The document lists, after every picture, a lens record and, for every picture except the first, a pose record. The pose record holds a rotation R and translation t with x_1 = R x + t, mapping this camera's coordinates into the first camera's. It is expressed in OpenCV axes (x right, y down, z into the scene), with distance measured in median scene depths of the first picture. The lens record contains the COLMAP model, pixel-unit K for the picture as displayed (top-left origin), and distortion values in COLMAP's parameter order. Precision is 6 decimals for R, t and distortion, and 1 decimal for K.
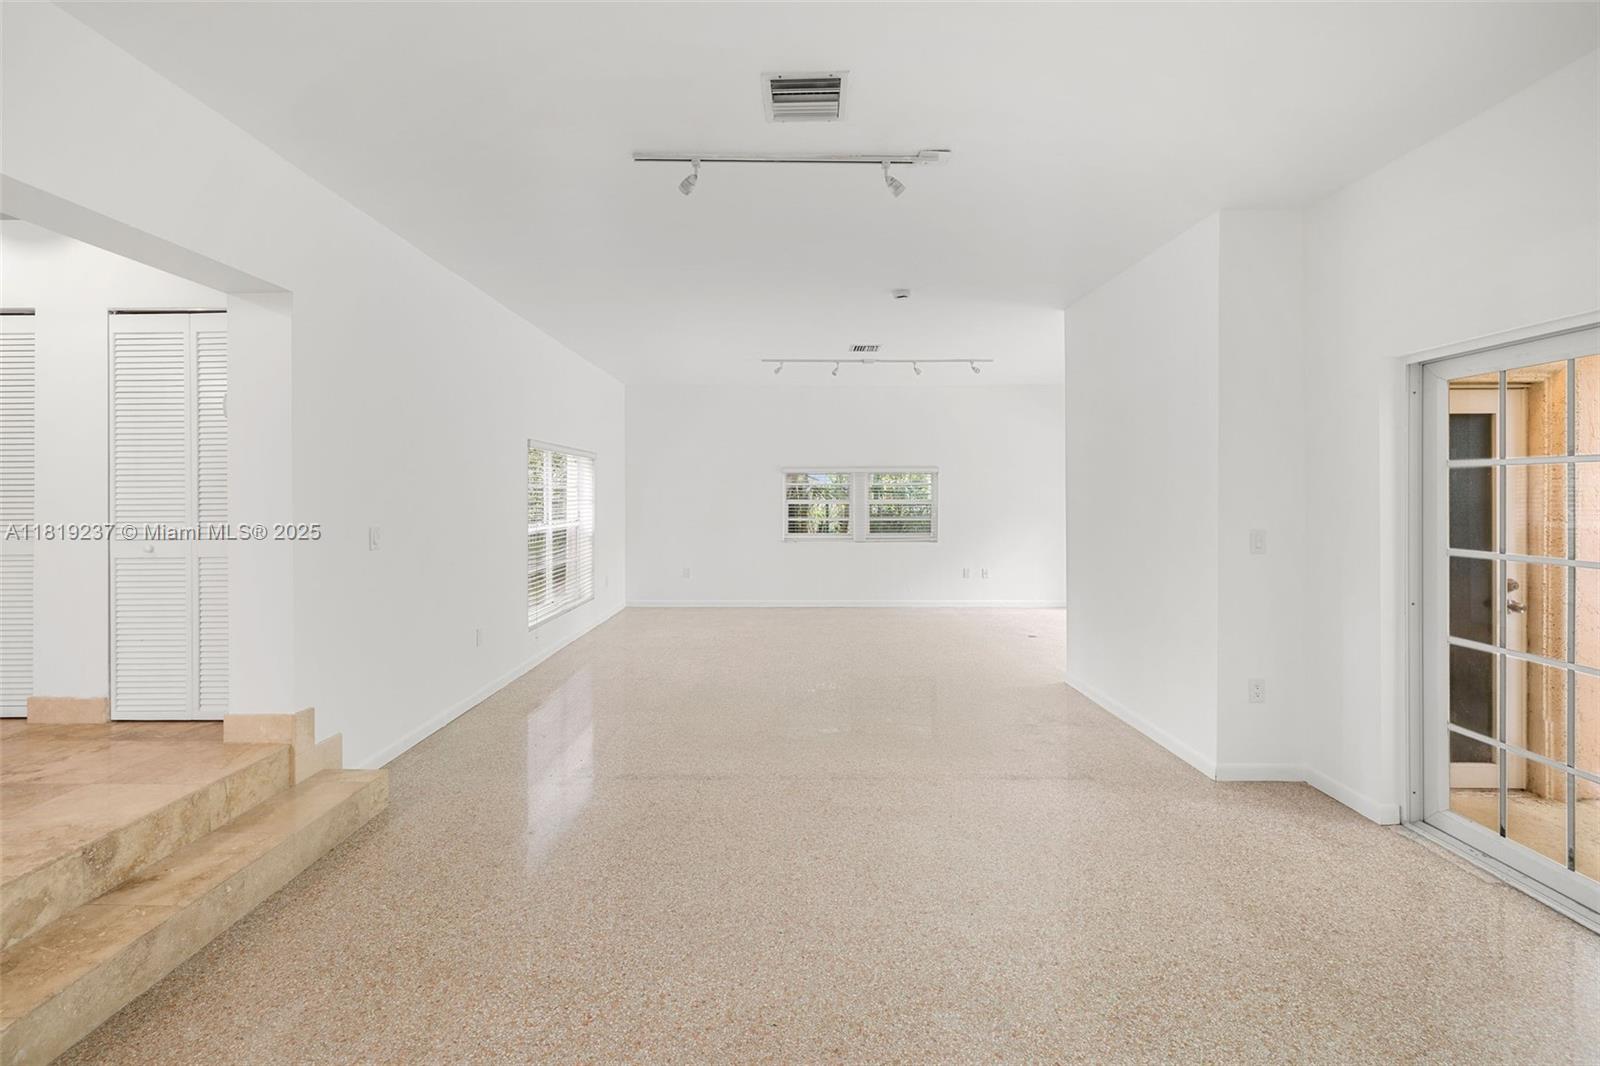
lens RADIAL K [[676.8, 0, 769.9], [0, 676.8, 491.6], [0, 0, 1]] dist [0.002161, 0.000029]
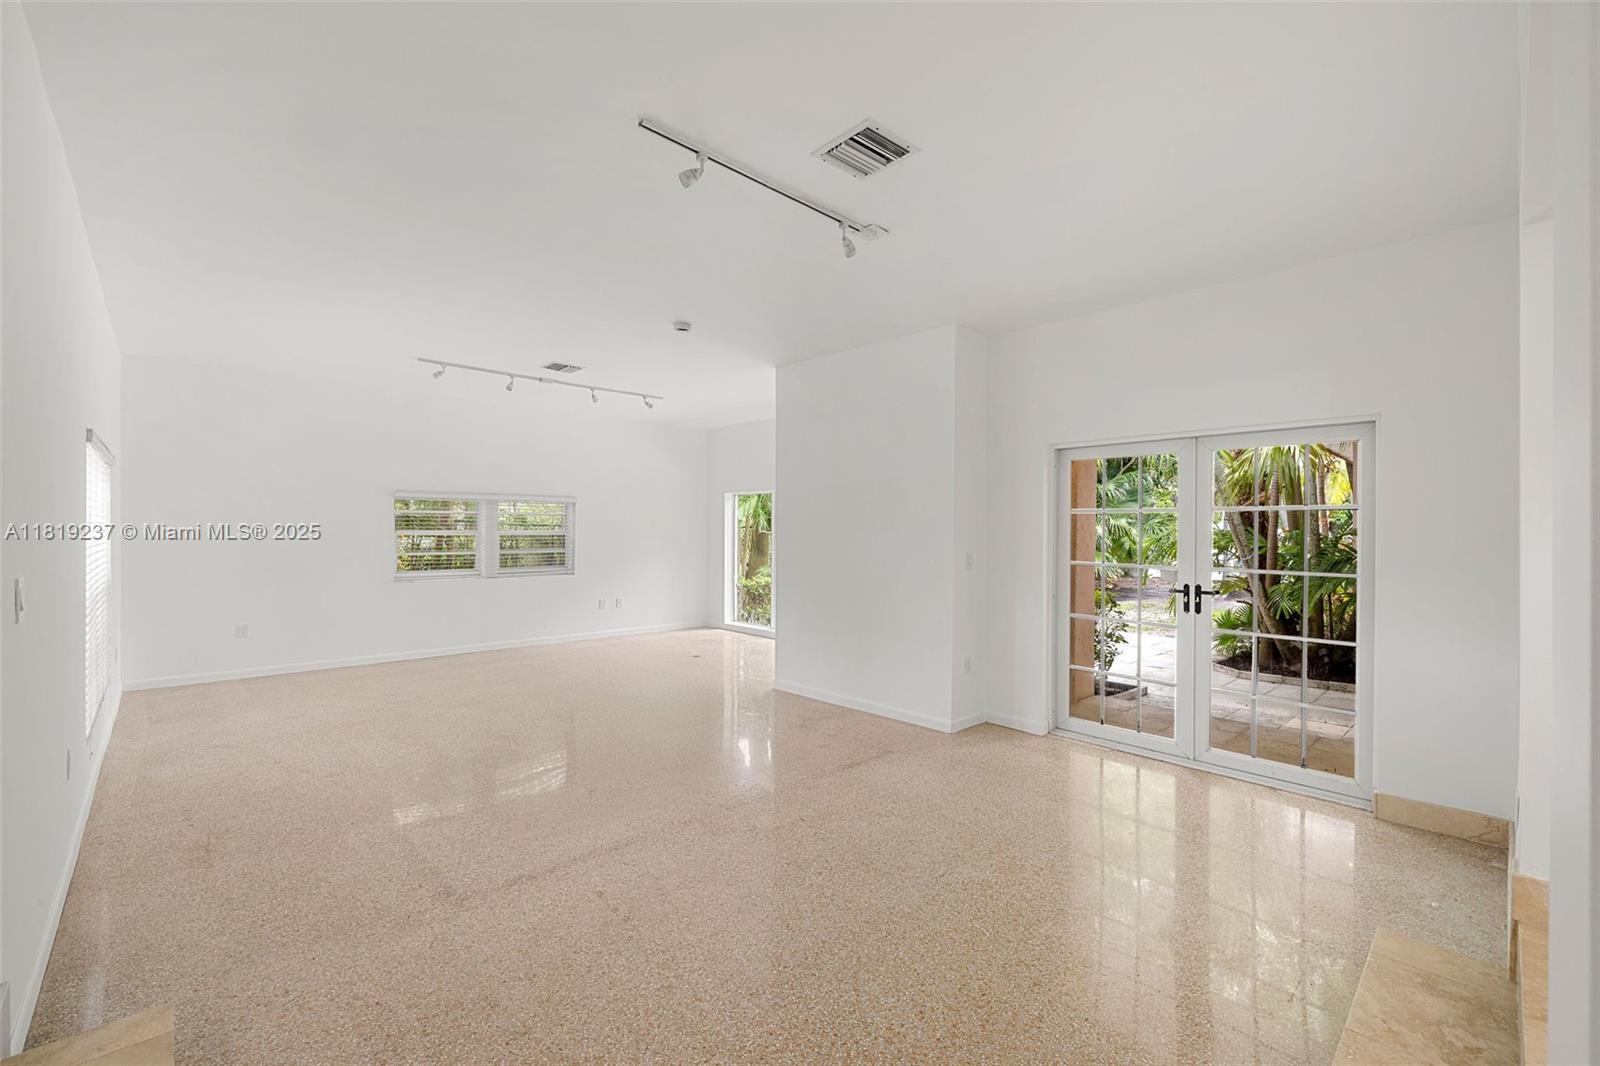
lens RADIAL K [[676.8, 0, 793.0], [0, 676.8, 525.4], [0, 0, 1]] dist [0.002161, 0.000029]
pose [[0.724574, 0.010040, 0.689124, -0.325902], [-0.012017, 0.999926, -0.001932, 0.003319], [-0.689093, -0.006881, 0.724641, 0.130583]]
